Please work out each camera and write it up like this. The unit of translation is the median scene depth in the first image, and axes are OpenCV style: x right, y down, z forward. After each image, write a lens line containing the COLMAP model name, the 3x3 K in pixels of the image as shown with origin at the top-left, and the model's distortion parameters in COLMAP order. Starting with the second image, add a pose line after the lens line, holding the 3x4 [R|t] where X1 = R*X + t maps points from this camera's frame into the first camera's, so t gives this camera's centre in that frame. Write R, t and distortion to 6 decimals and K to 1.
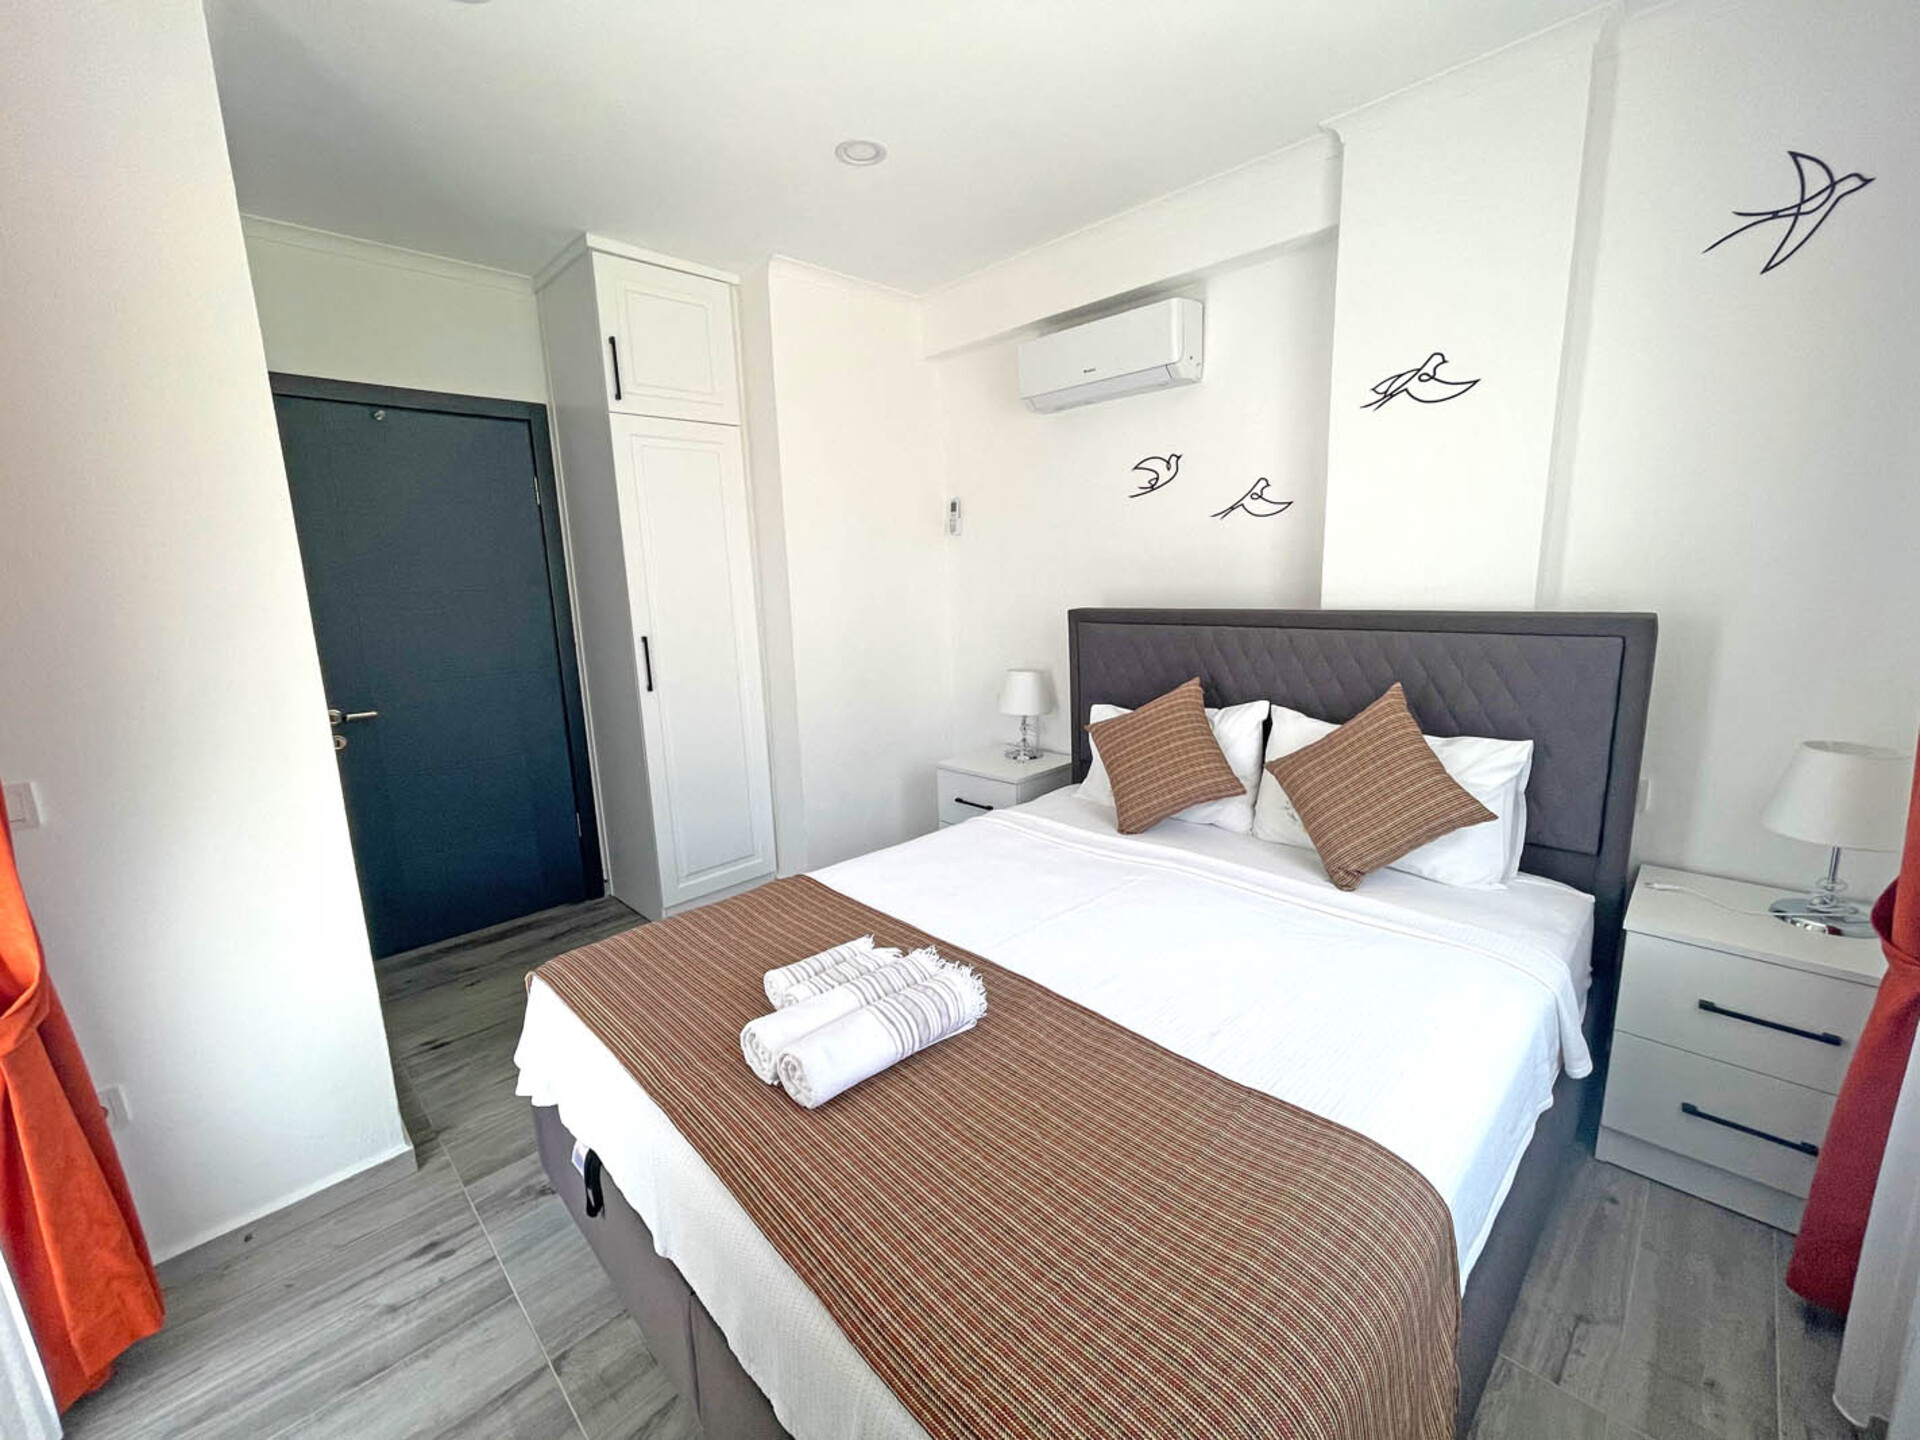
lens RADIAL K [[777.0, 0, 950.5], [0, 777.0, 716.6], [0, 0, 1]] dist [-0.004033, 0.000409]
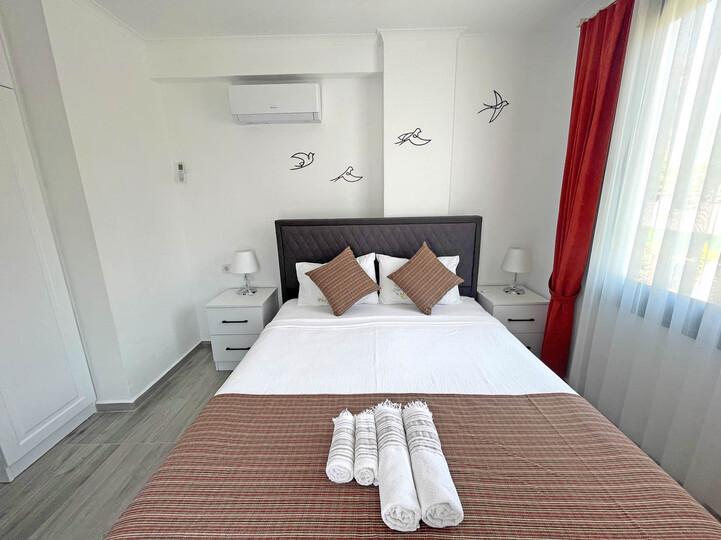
lens RADIAL K [[291.8, 0, 360.5], [0, 291.8, 269.0], [0, 0, 1]] dist [-0.004033, 0.000409]
pose [[0.702061, -0.146009, 0.696988, -0.322590], [0.125808, 0.988790, 0.080415, -0.051085], [-0.700916, 0.031231, 0.712560, 0.331373]]
